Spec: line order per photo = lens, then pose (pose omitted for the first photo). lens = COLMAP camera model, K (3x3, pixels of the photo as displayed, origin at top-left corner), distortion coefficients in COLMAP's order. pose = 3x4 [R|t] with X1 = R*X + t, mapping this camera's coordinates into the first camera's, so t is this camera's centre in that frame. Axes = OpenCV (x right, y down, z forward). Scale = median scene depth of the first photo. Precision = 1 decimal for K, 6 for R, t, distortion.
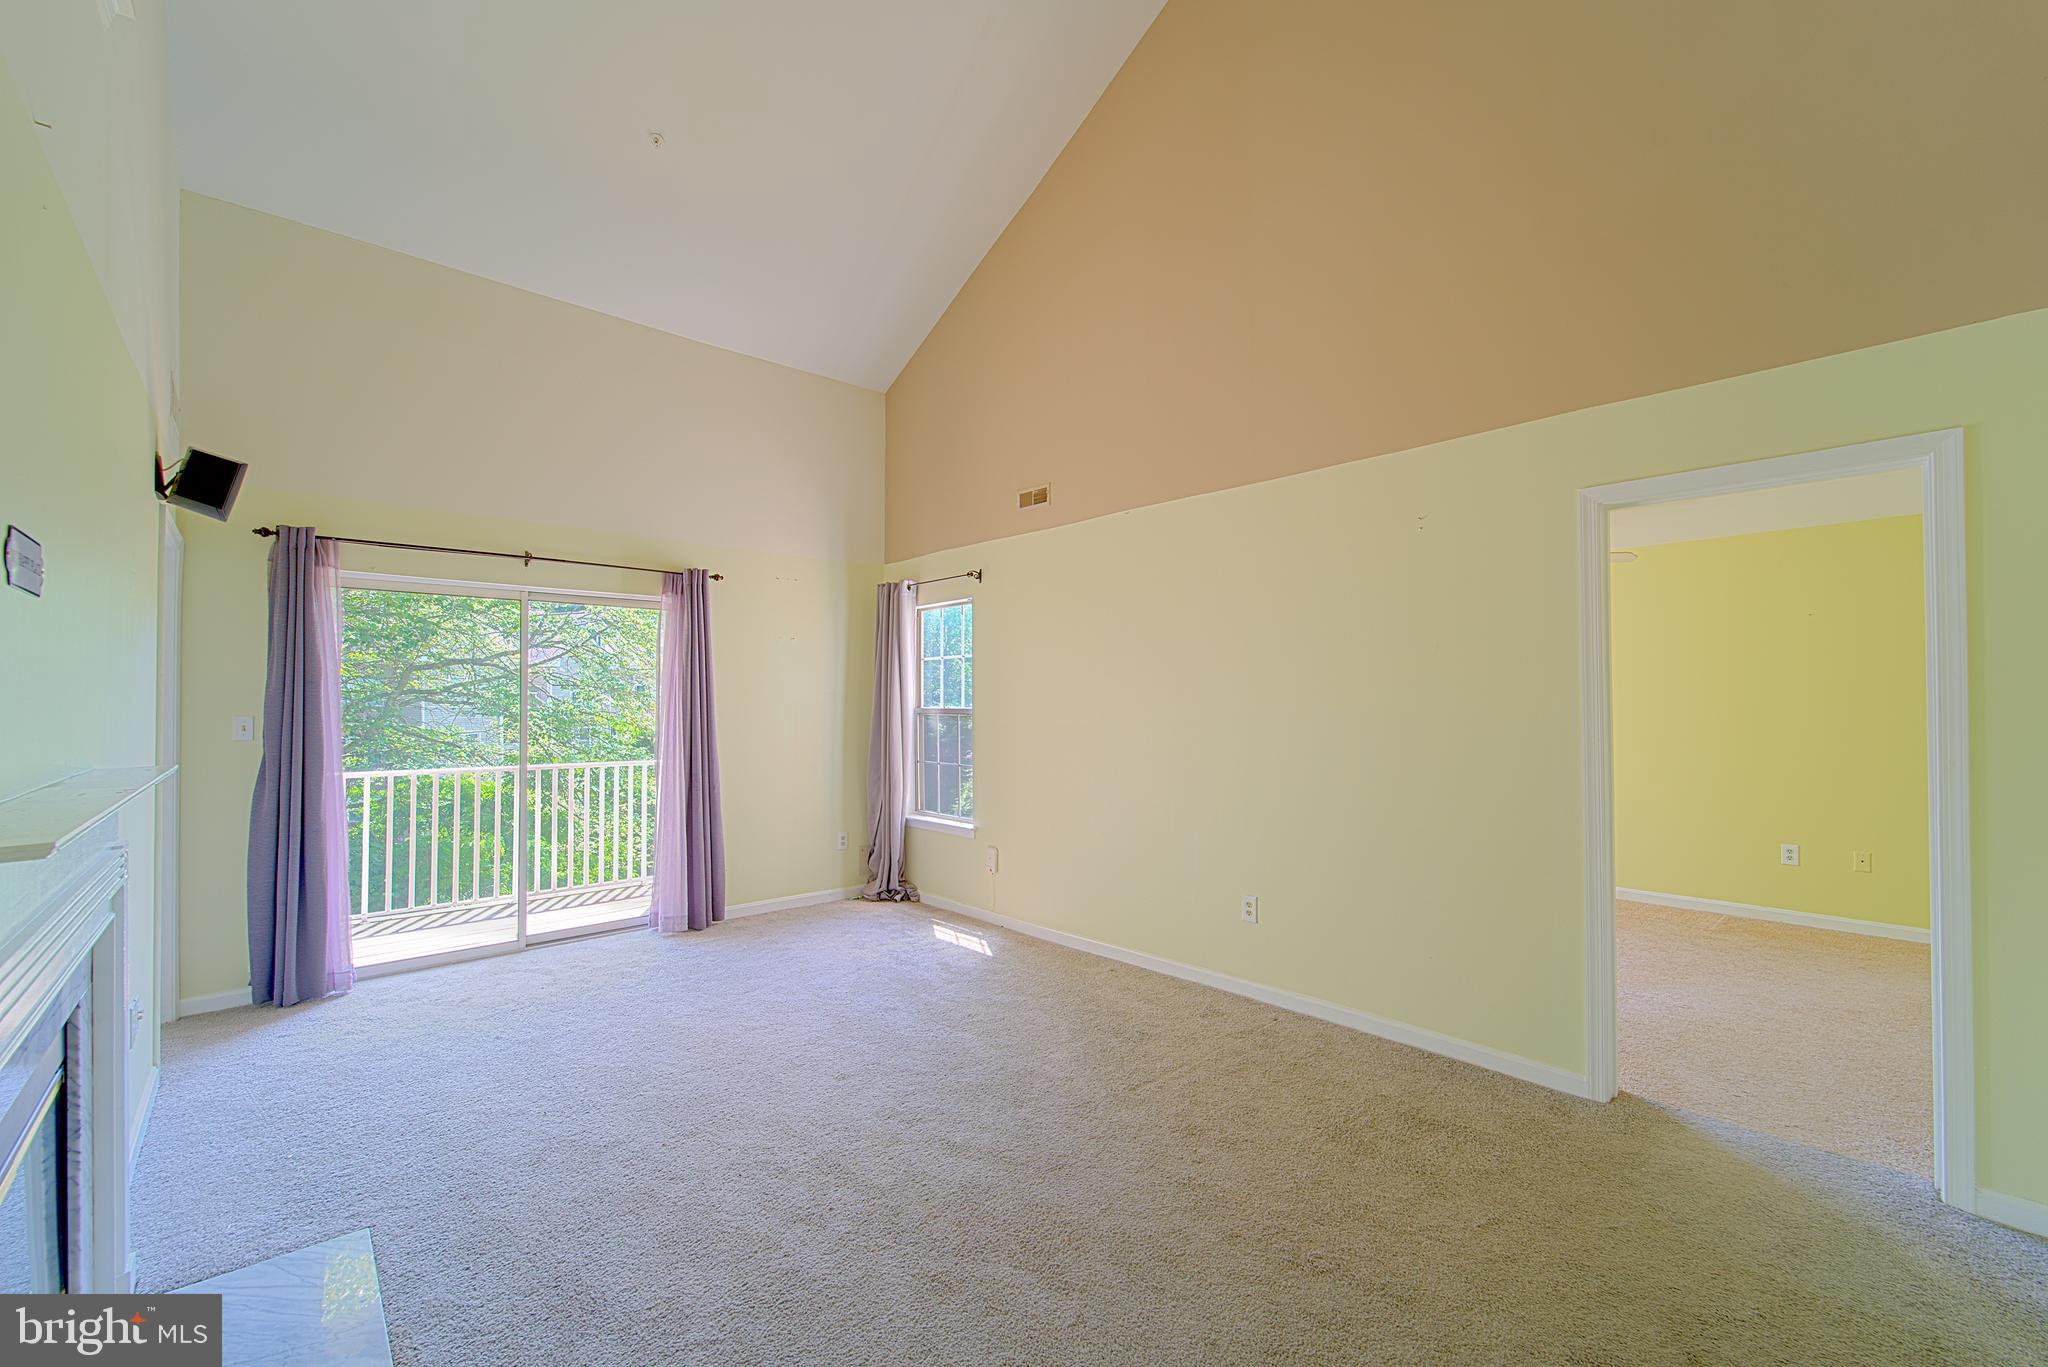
lens RADIAL K [[839.5, 0, 1058.7], [0, 839.5, 707.4], [0, 0, 1]] dist [-0.002333, 0.002050]
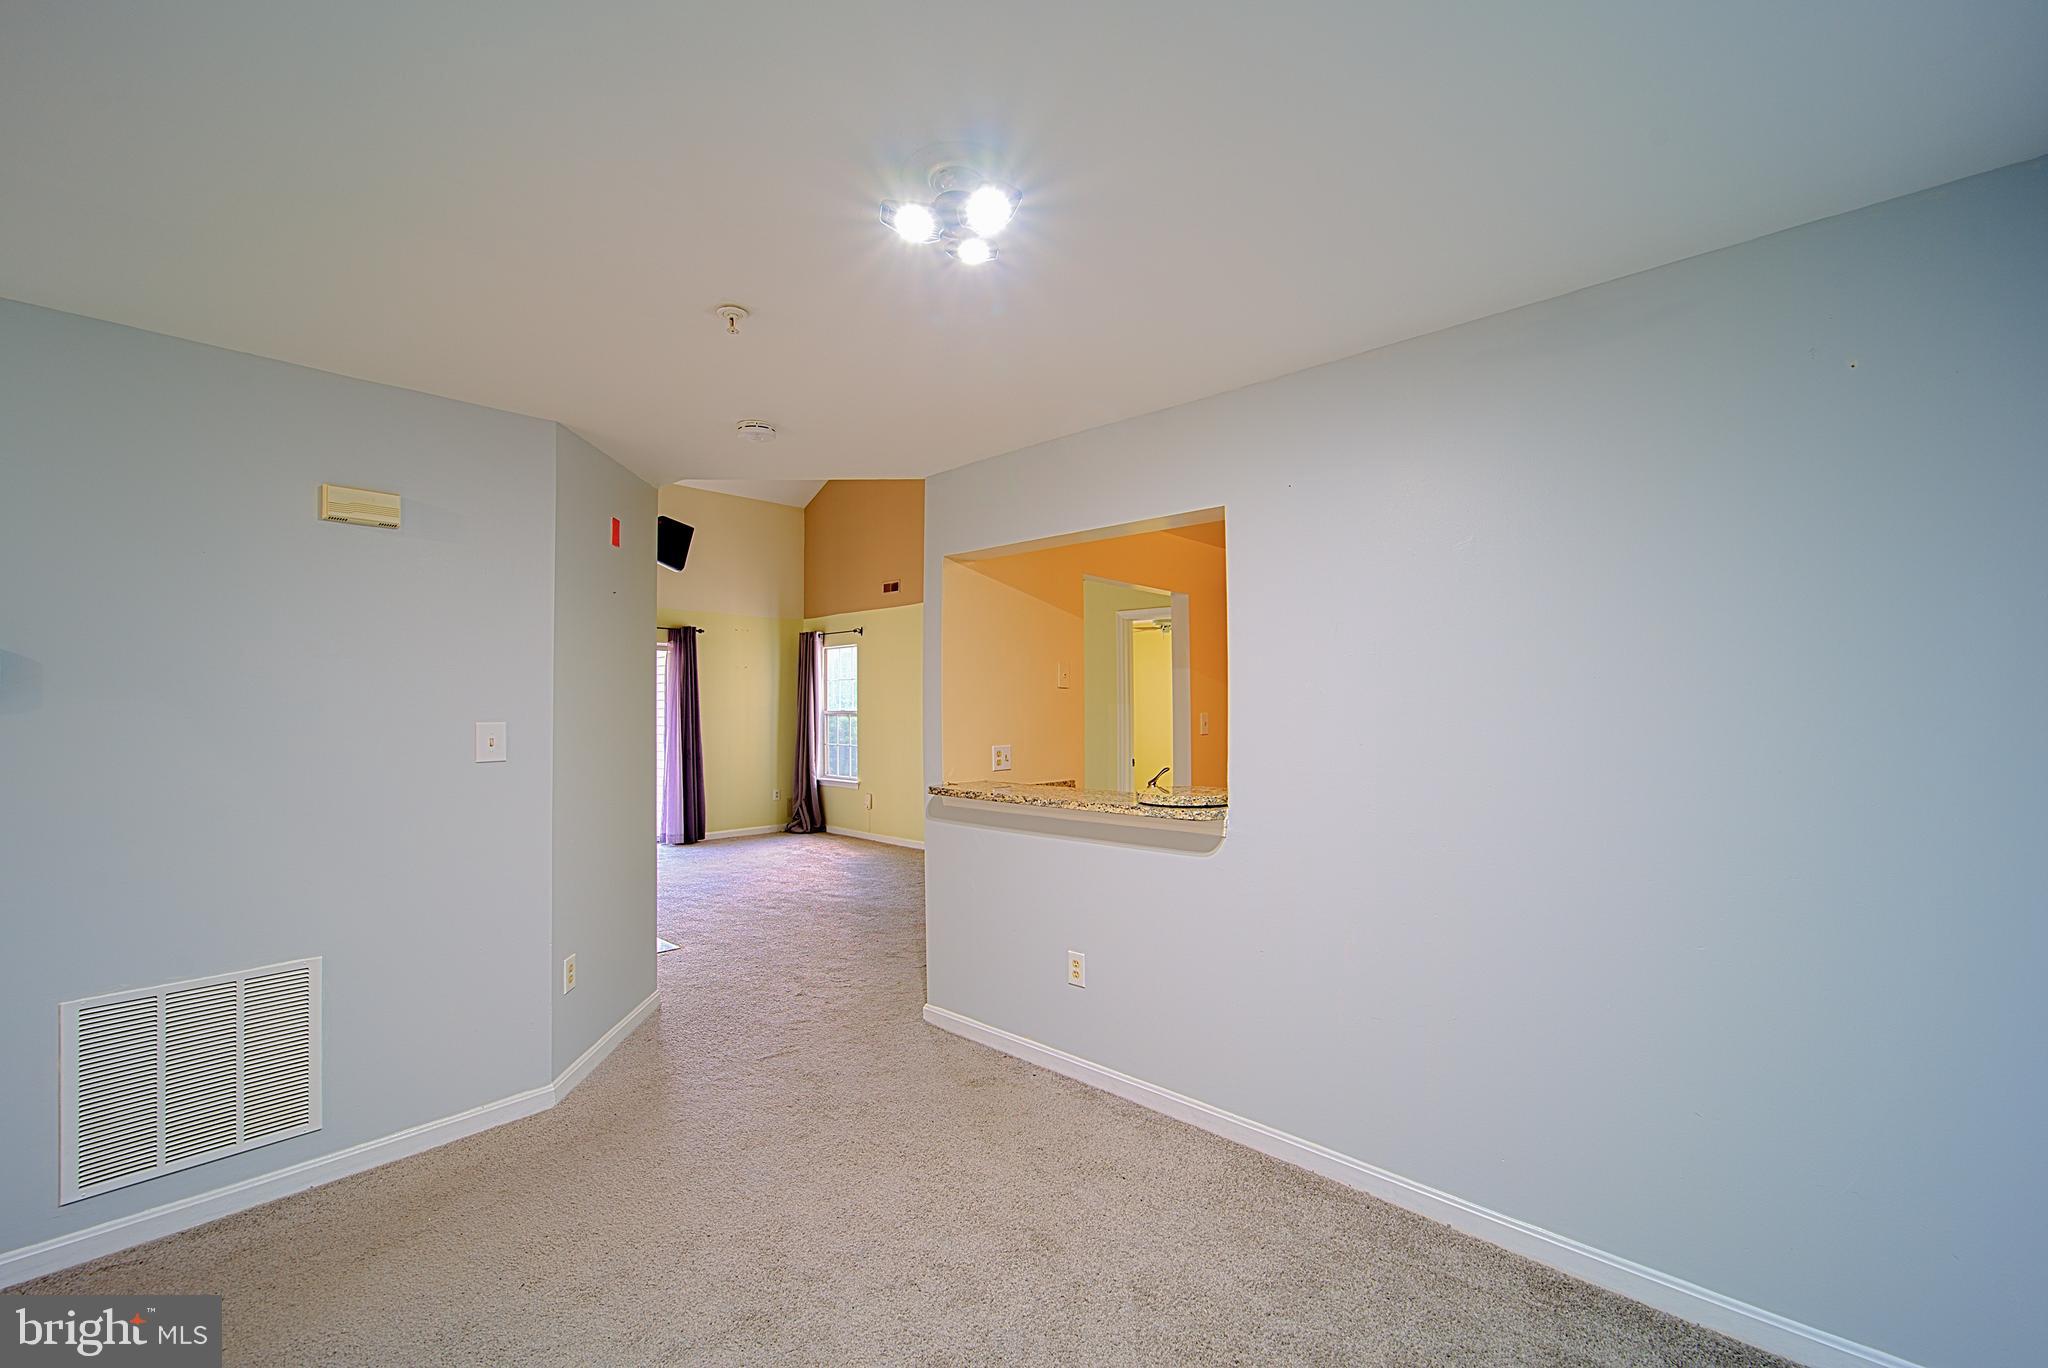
lens RADIAL K [[839.5, 0, 1020.9], [0, 839.5, 688.9], [0, 0, 1]] dist [-0.002333, 0.002050]
pose [[0.998820, -0.003384, 0.048440, 0.142393], [0.004461, 0.999745, -0.022156, -0.002221], [-0.048352, 0.022346, 0.998580, -0.685132]]
